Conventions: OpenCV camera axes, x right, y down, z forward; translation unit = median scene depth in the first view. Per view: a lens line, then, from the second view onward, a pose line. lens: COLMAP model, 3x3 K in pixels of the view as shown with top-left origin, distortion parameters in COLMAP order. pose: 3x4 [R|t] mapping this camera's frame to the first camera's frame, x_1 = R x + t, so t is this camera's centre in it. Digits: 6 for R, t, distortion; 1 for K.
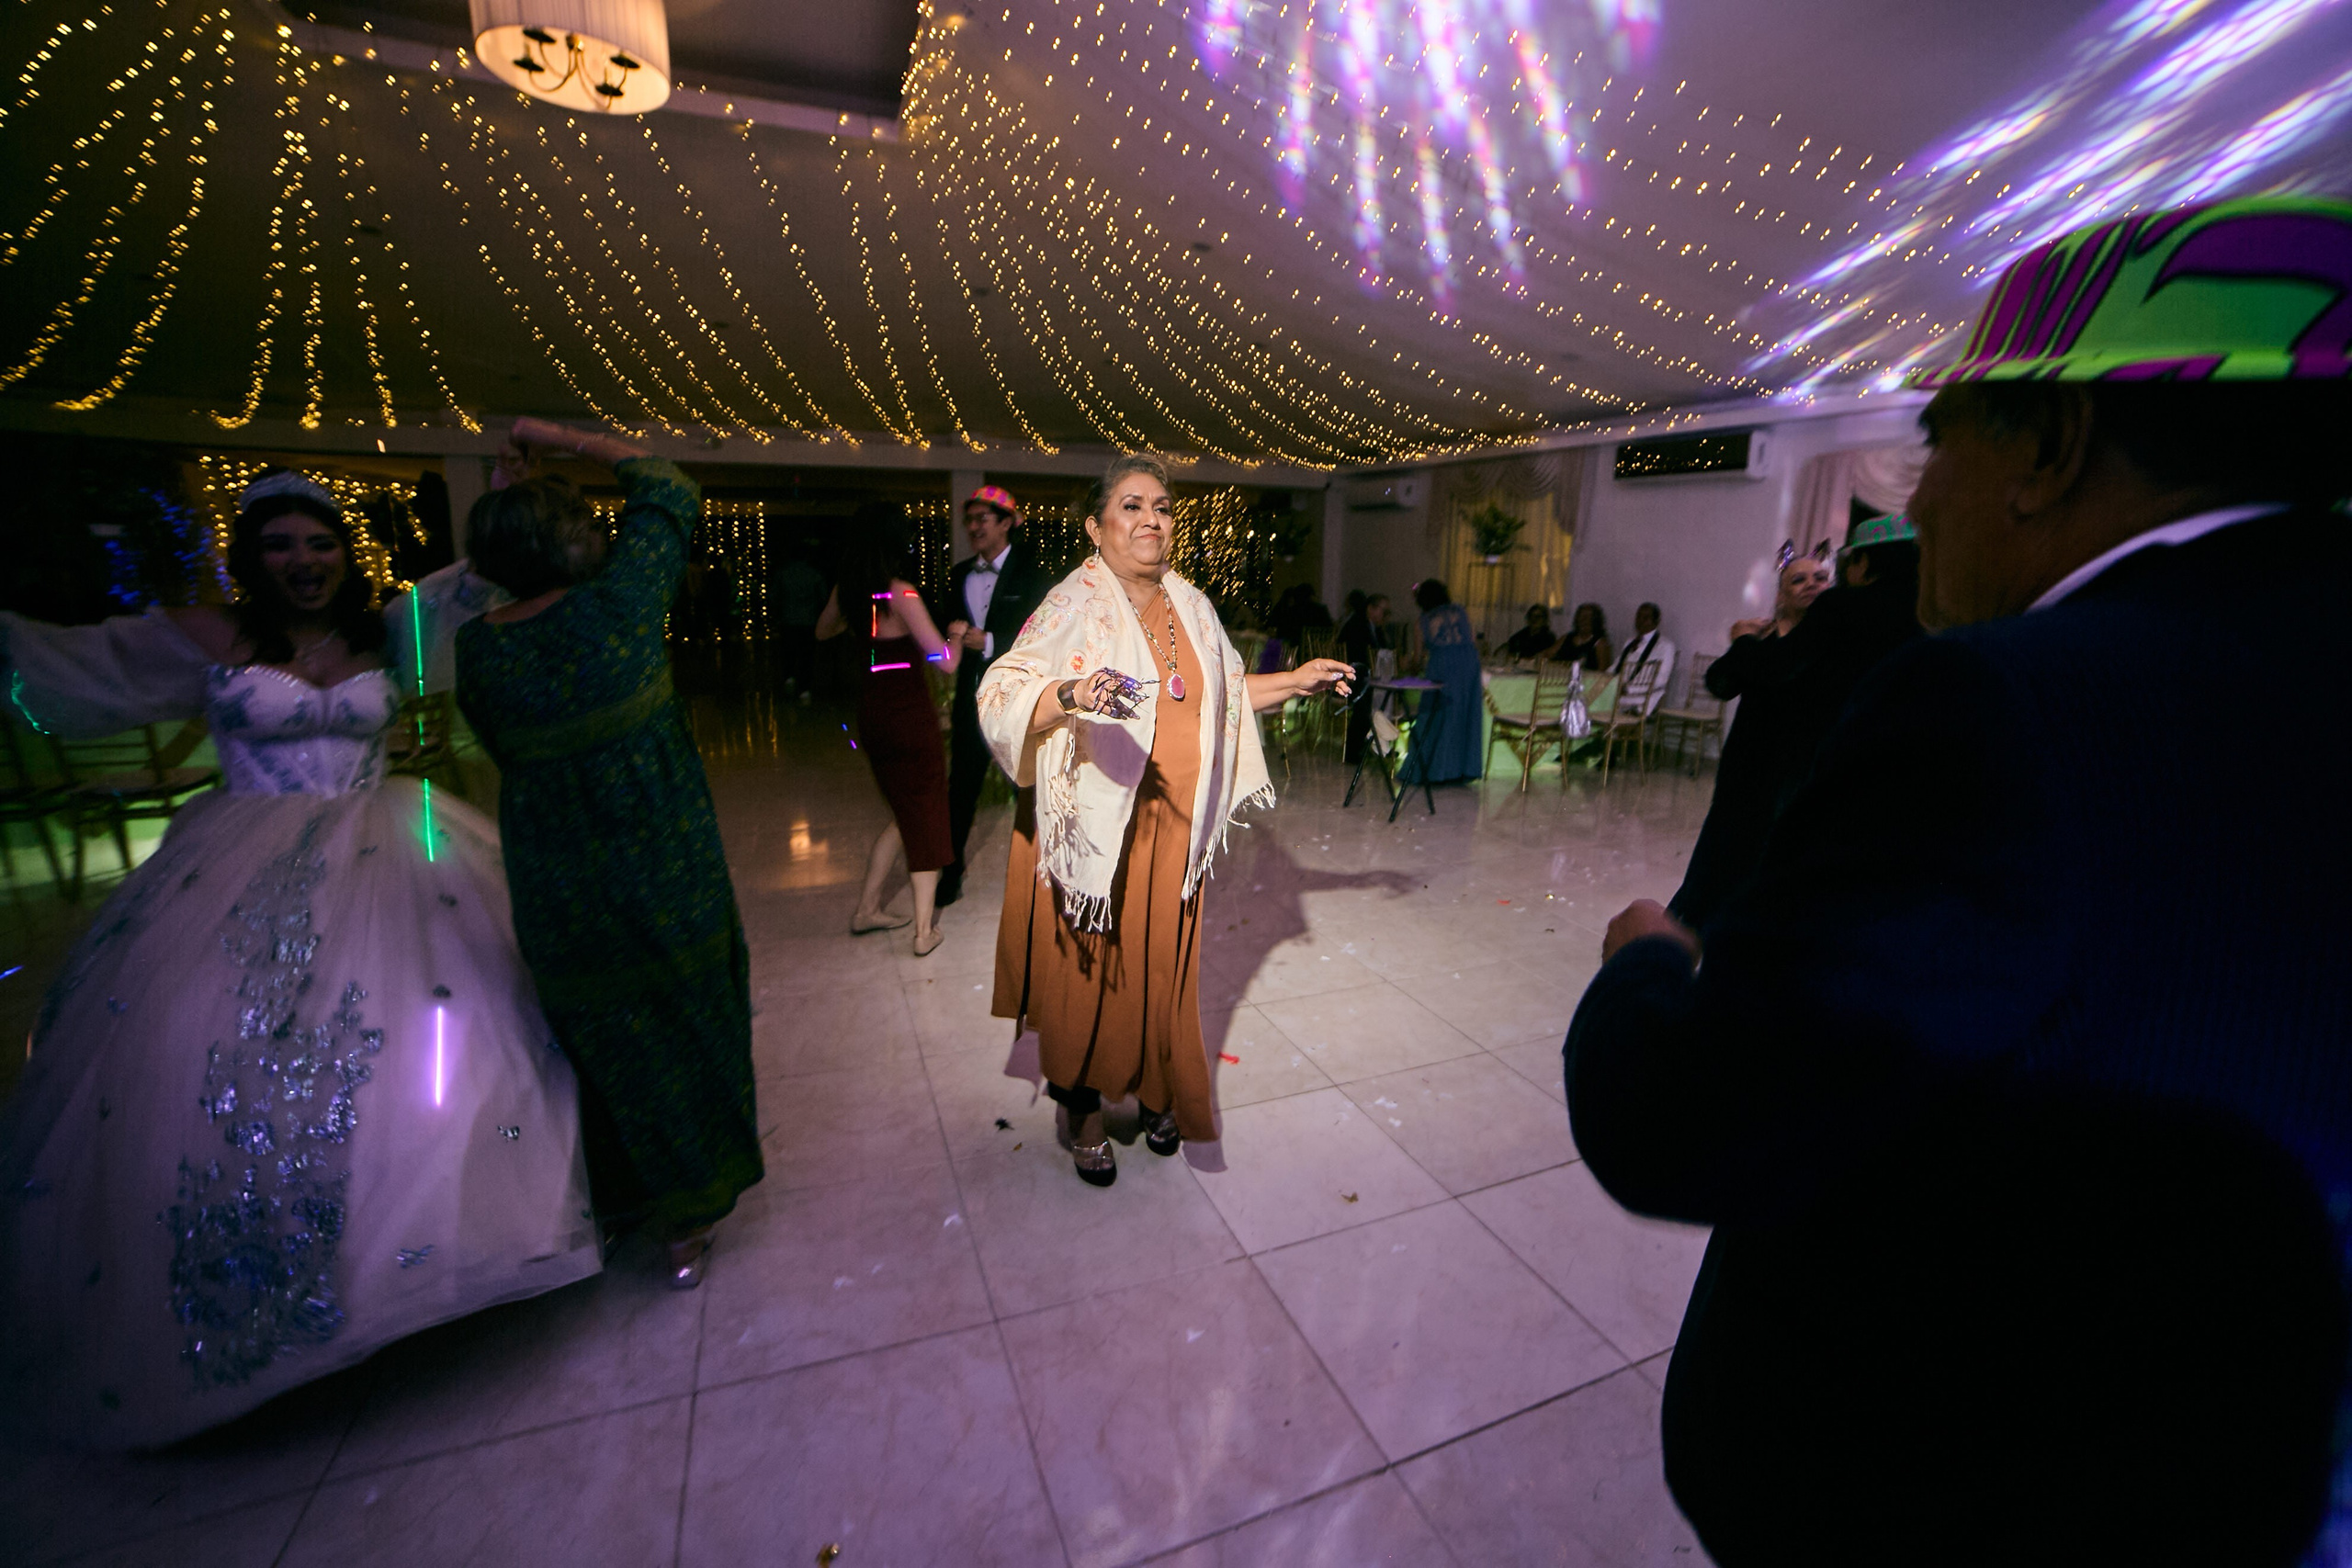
lens RADIAL K [[950.0, 0, 1182.8], [0, 950.0, 770.7], [0, 0, 1]] dist [-0.108335, 0.037123]
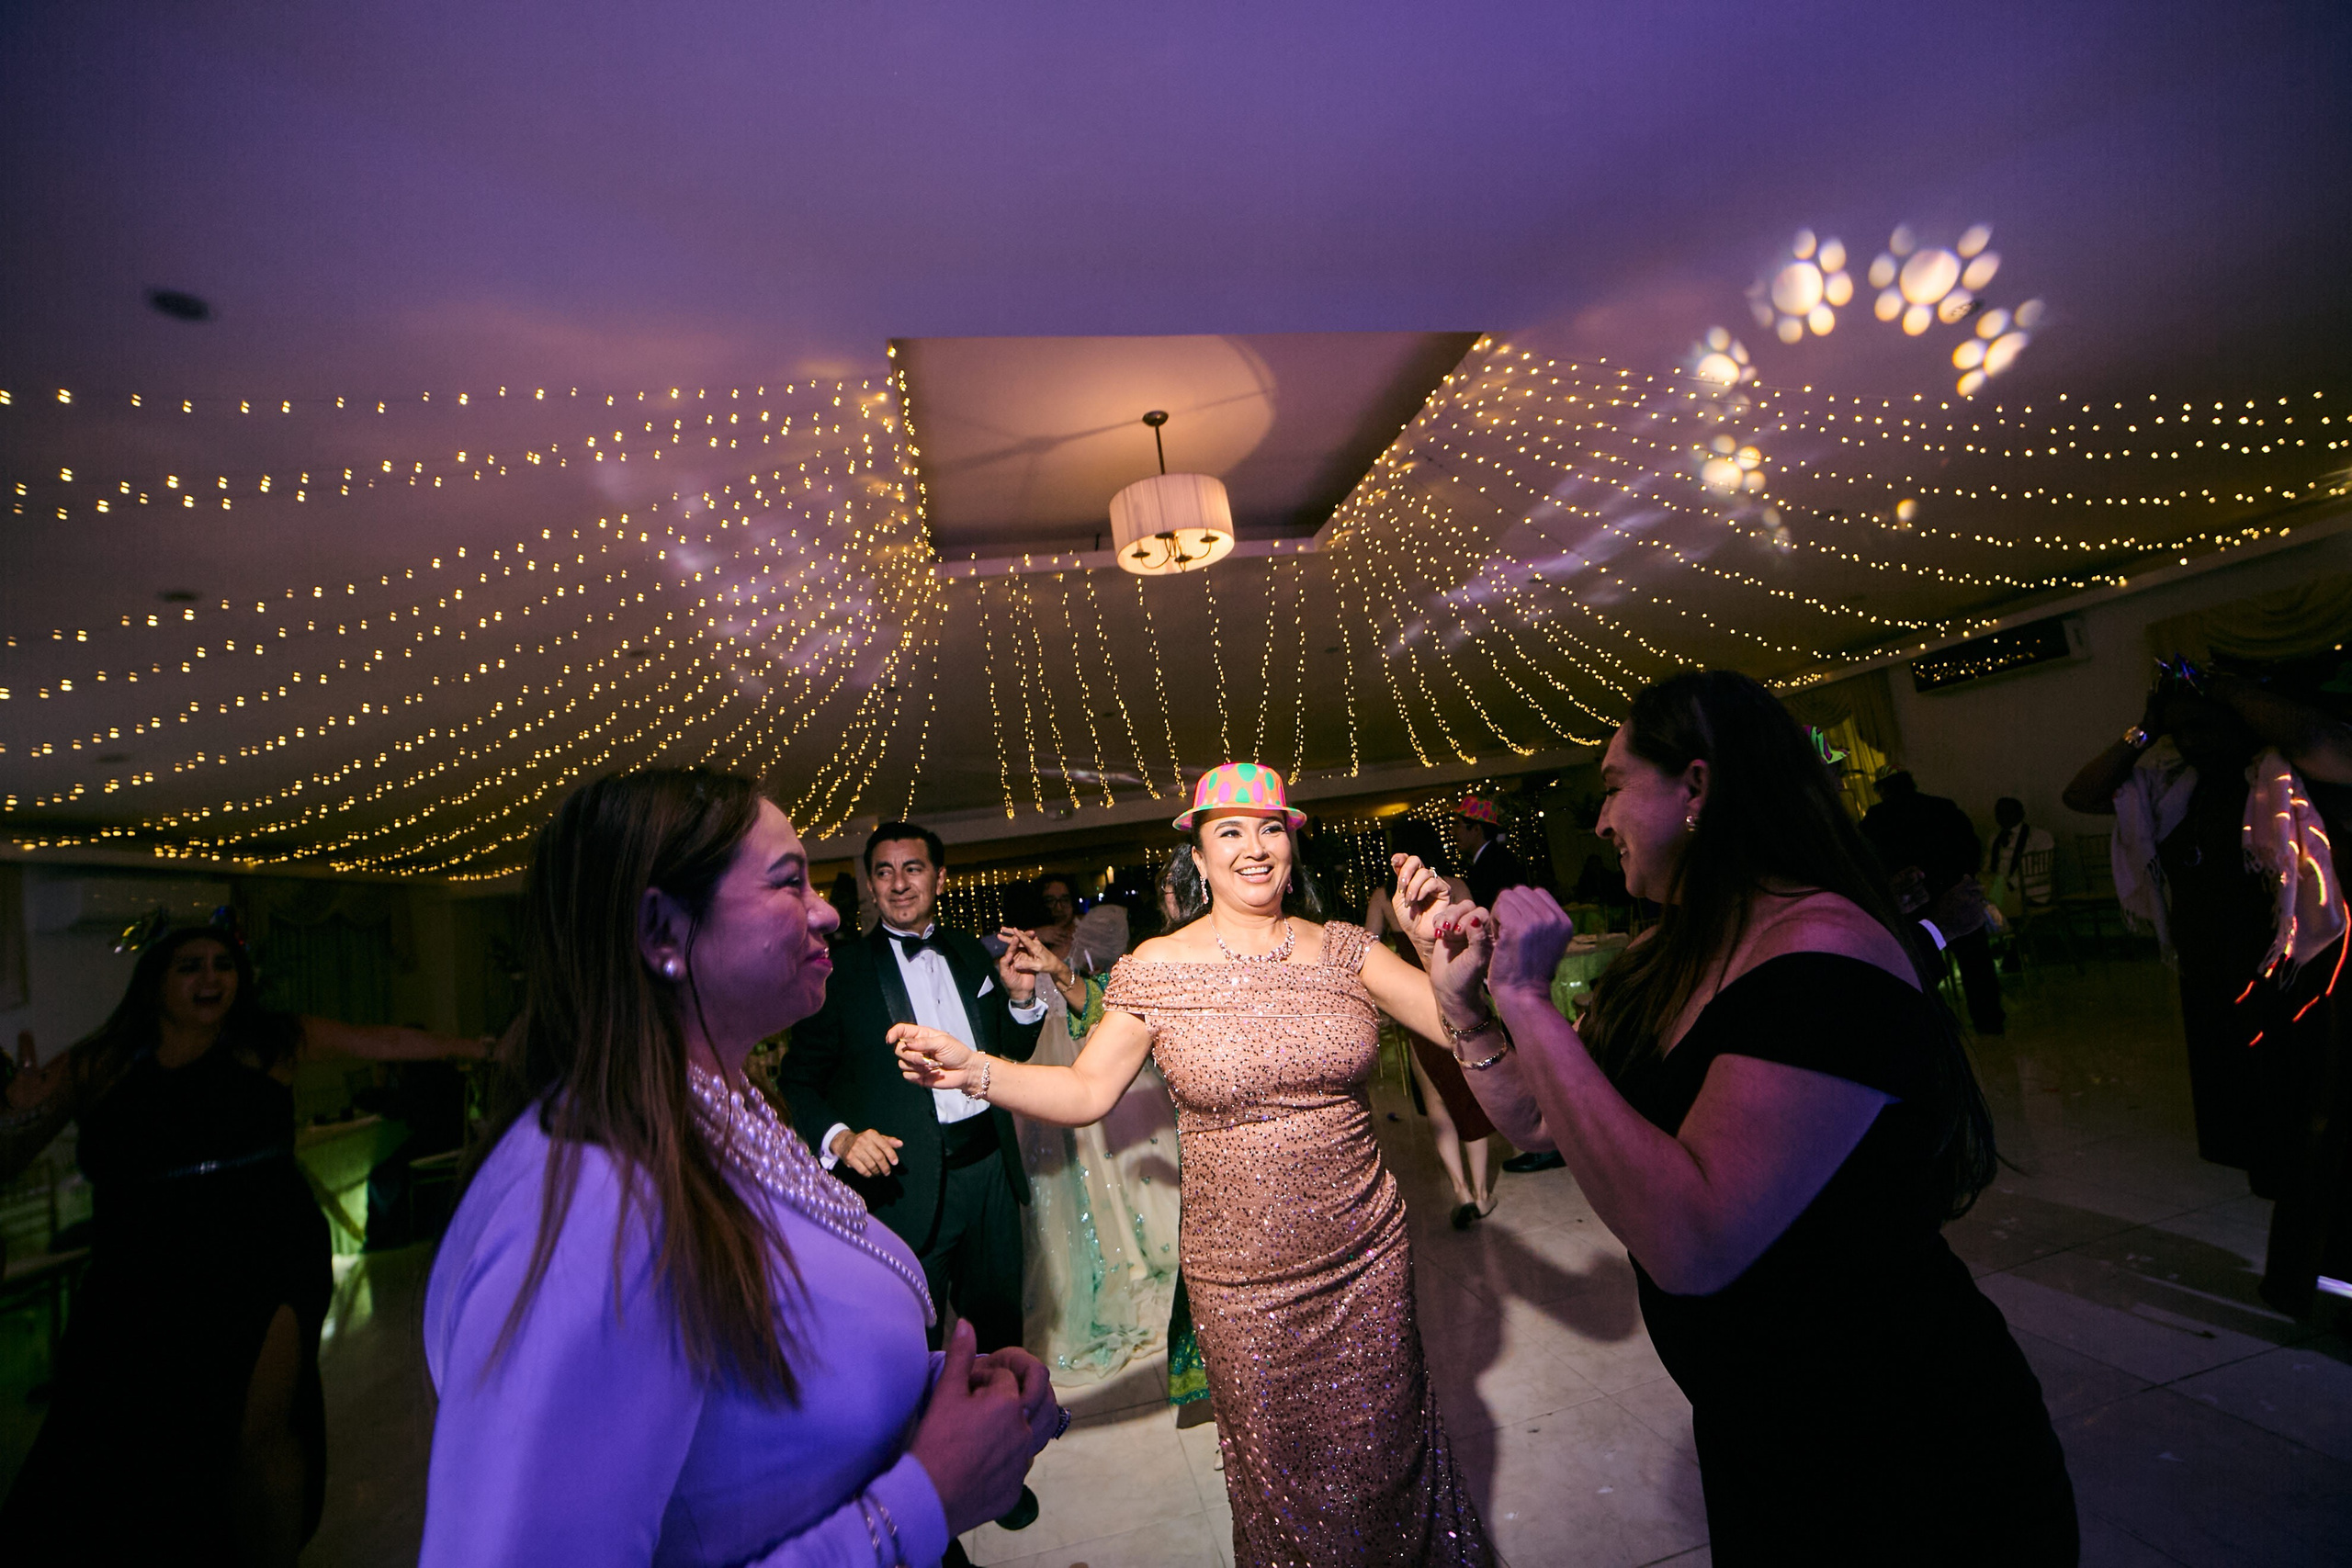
lens RADIAL K [[953.2, 0, 1178.4], [0, 953.2, 777.5], [0, 0, 1]] dist [-0.113676, 0.044409]
pose [[0.968247, -0.181488, -0.171929, -0.221583], [0.116024, 0.935404, -0.334002, 0.022405], [0.221440, 0.303449, 0.926759, -0.133003]]
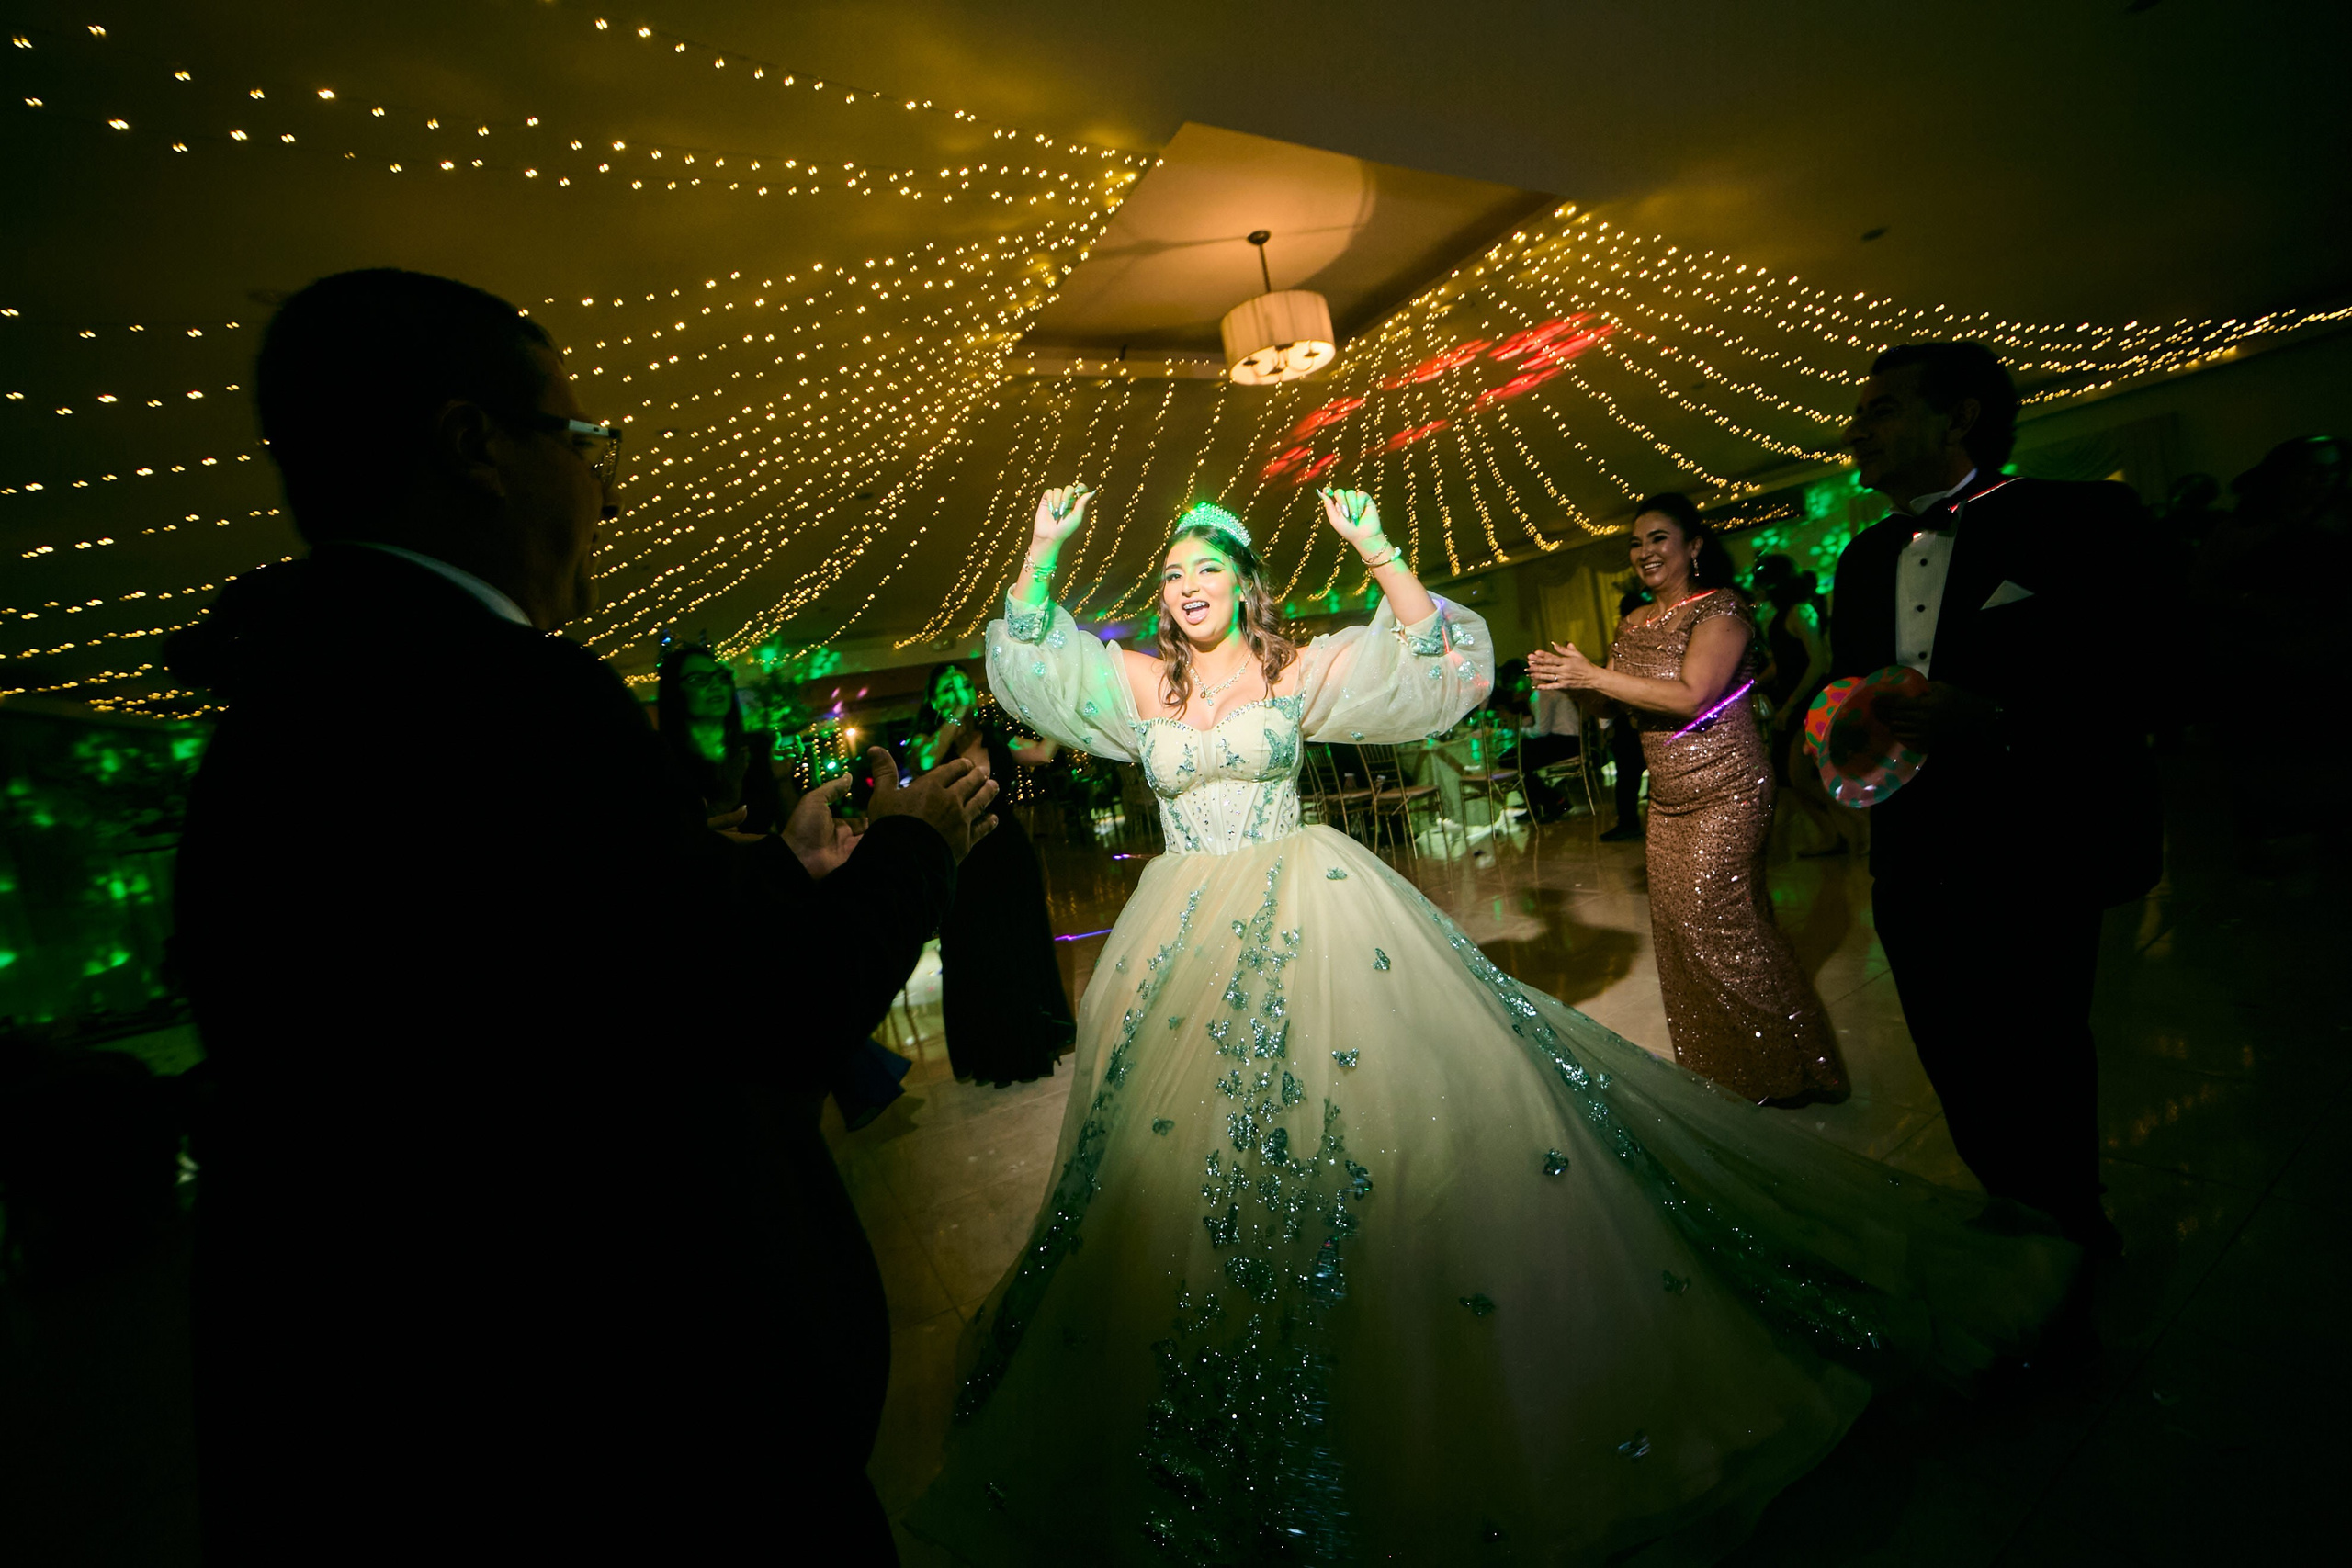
lens RADIAL K [[953.2, 0, 1178.4], [0, 953.2, 777.5], [0, 0, 1]] dist [-0.113676, 0.044409]
pose [[0.974355, -0.197780, 0.107307, -0.543082], [0.212598, 0.965391, -0.151071, 0.063827], [-0.073714, 0.170010, 0.982682, -0.230944]]
